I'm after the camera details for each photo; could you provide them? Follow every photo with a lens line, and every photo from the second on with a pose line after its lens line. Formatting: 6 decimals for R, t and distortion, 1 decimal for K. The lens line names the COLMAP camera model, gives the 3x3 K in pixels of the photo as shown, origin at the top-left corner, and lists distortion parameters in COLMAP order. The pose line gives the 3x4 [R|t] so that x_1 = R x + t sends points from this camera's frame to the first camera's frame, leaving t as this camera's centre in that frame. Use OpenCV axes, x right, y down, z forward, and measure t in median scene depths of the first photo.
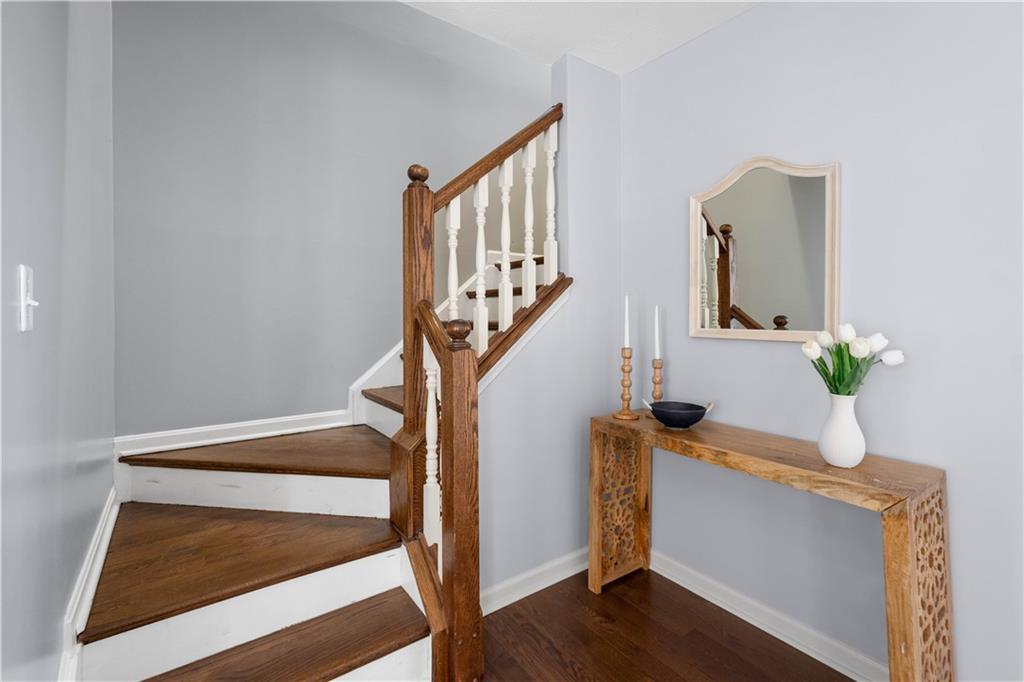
lens RADIAL K [[457.3, 0, 510.5], [0, 457.3, 318.3], [0, 0, 1]] dist [-0.000888, -0.000177]
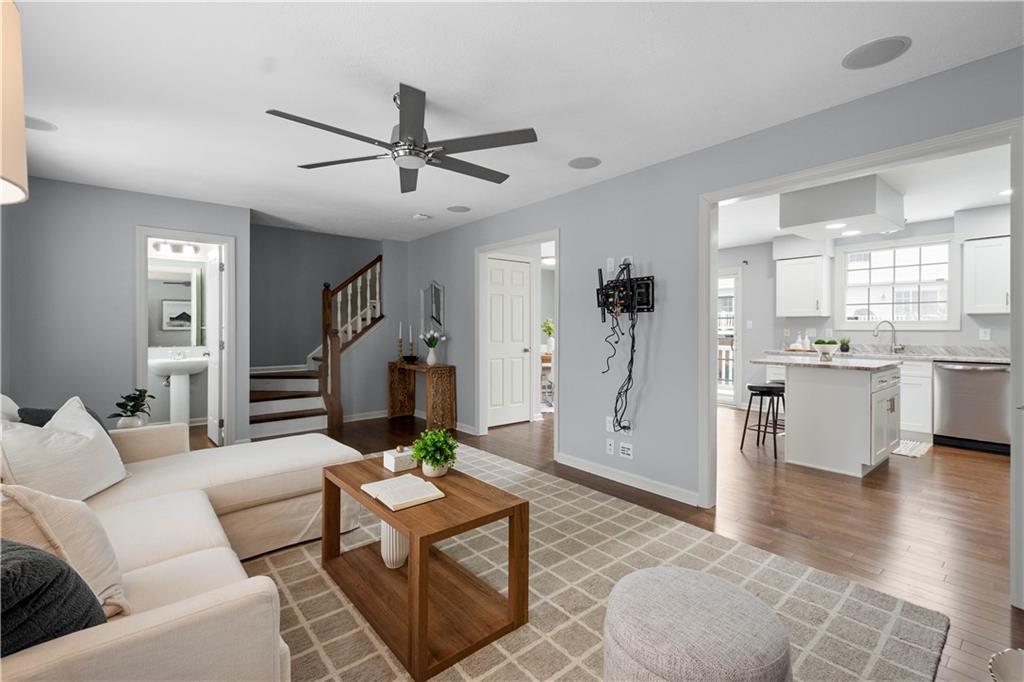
lens RADIAL K [[454.2, 0, 511.9], [0, 454.2, 330.9], [0, 0, 1]] dist [0.000902, -0.000163]
pose [[0.997769, 0.001888, 0.066733, 0.791773], [-0.002184, 0.999988, 0.004368, -0.001031], [-0.066724, -0.004504, 0.997761, -2.051826]]
